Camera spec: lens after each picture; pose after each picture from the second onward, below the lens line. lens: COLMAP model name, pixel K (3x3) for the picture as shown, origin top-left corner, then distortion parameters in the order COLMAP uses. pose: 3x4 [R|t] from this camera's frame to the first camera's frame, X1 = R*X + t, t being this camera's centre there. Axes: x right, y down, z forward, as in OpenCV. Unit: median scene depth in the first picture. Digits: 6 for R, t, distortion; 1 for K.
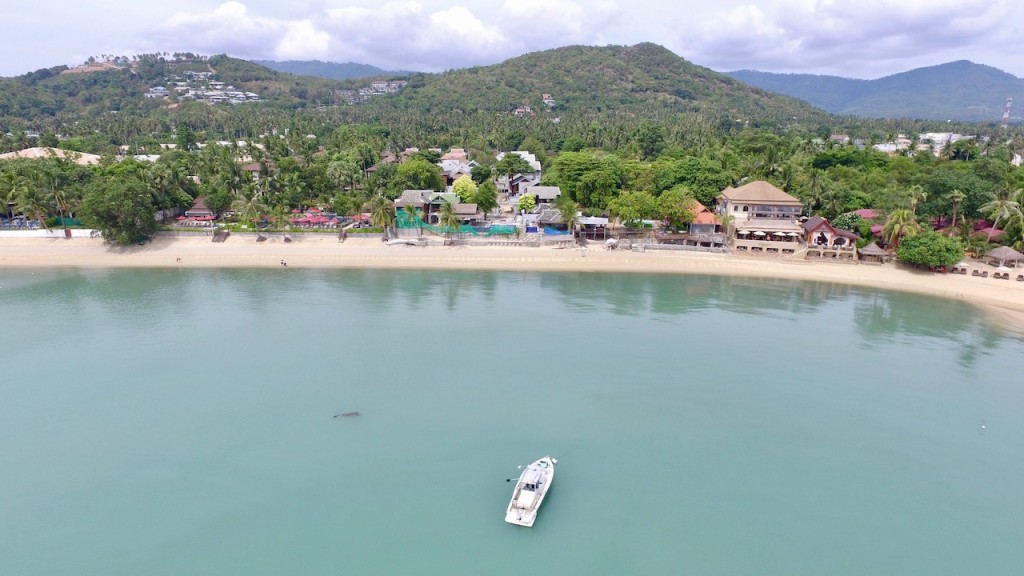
lens RADIAL K [[603.0, 0, 524.4], [0, 603.0, 285.2], [0, 0, 1]] dist [-0.001539, 0.018881]
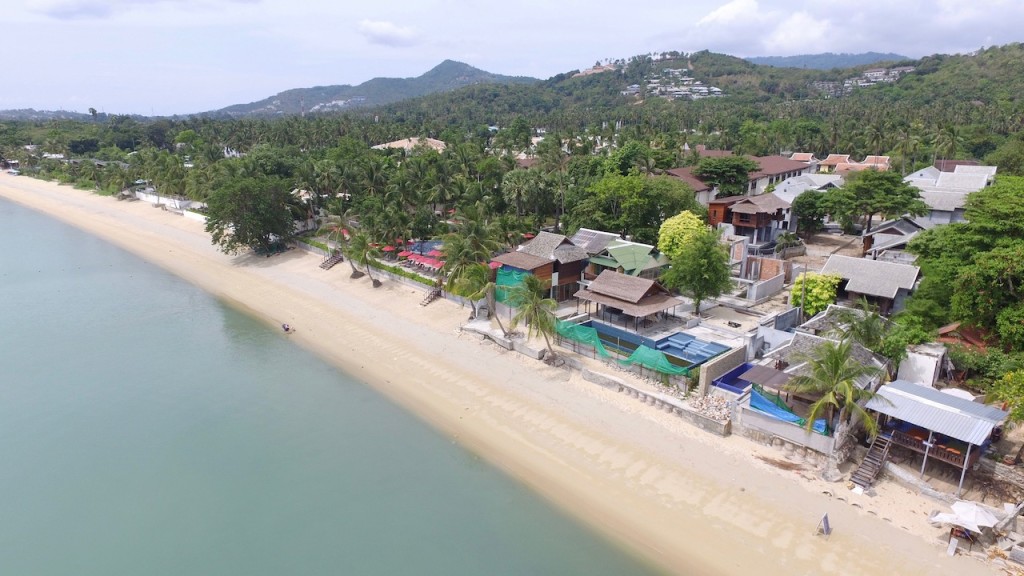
lens RADIAL K [[603.0, 0, 524.4], [0, 603.0, 285.2], [0, 0, 1]] dist [-0.001539, 0.018881]
pose [[0.716422, 0.191156, -0.670969, 0.029859], [-0.189586, 0.978883, 0.076450, -0.028718], [0.671414, 0.072437, 0.737534, 0.117253]]
